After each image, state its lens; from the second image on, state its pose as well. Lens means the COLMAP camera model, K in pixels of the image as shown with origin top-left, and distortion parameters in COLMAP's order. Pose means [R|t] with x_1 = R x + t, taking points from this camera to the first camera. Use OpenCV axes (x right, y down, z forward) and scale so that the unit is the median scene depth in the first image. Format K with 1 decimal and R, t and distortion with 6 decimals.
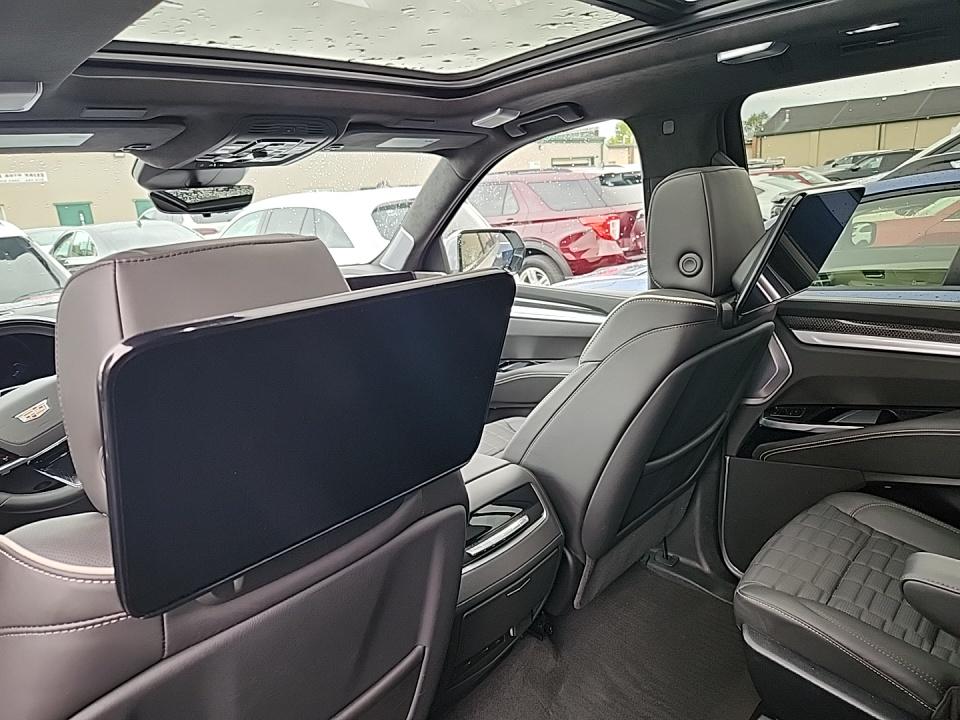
lens RADIAL K [[650.4, 0, 473.2], [0, 650.4, 368.7], [0, 0, 1]] dist [0.077055, -0.073278]
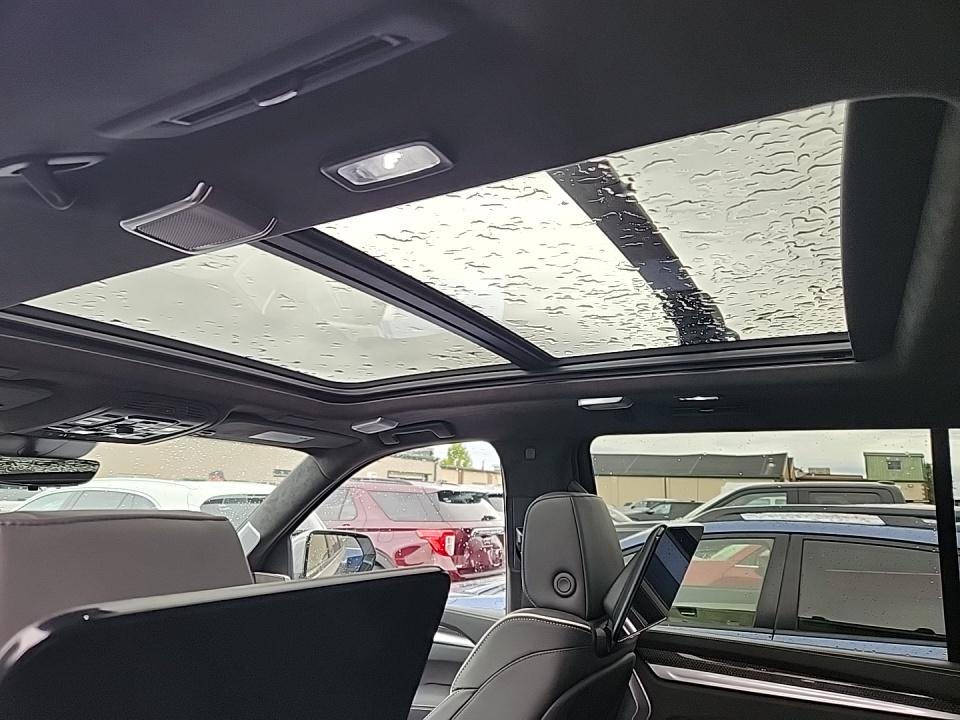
lens RADIAL K [[650.4, 0, 473.2], [0, 650.4, 368.7], [0, 0, 1]] dist [0.077055, -0.073278]
pose [[0.964224, 0.147955, 0.219958, -0.052285], [-0.033150, 0.890536, -0.453702, 0.005693], [-0.263008, 0.430179, 0.863581, 0.015241]]
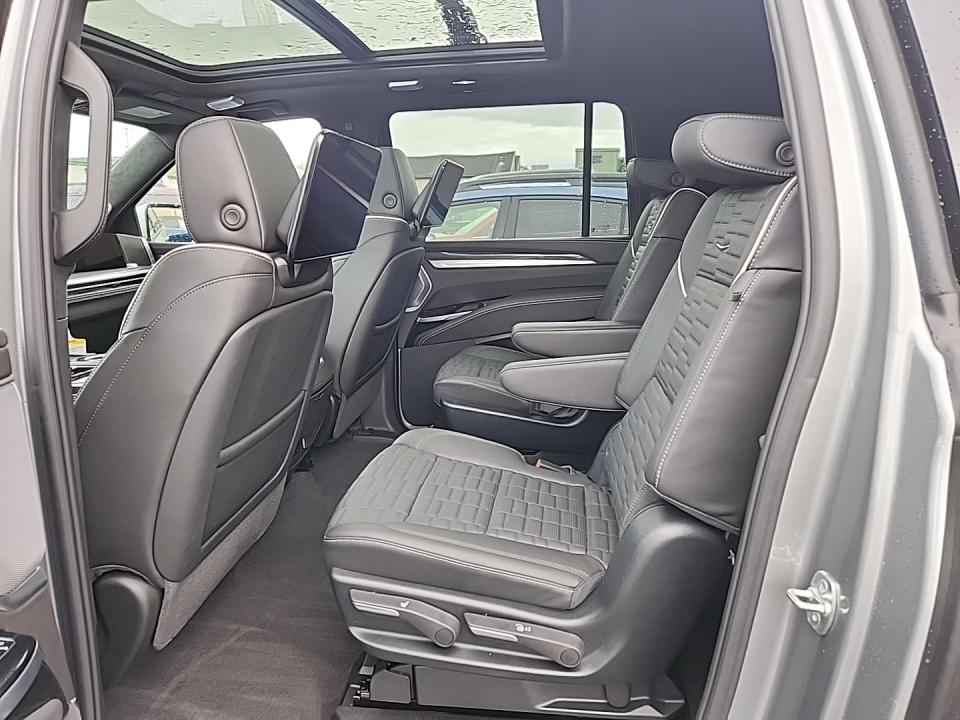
lens RADIAL K [[632.6, 0, 482.8], [0, 632.6, 356.1], [0, 0, 1]] dist [0.040701, 0.000445]
pose [[0.801859, -0.086496, 0.591220, -0.338951], [0.123611, 0.992075, -0.022510, 0.214714], [-0.584588, 0.091132, 0.806196, -0.307034]]
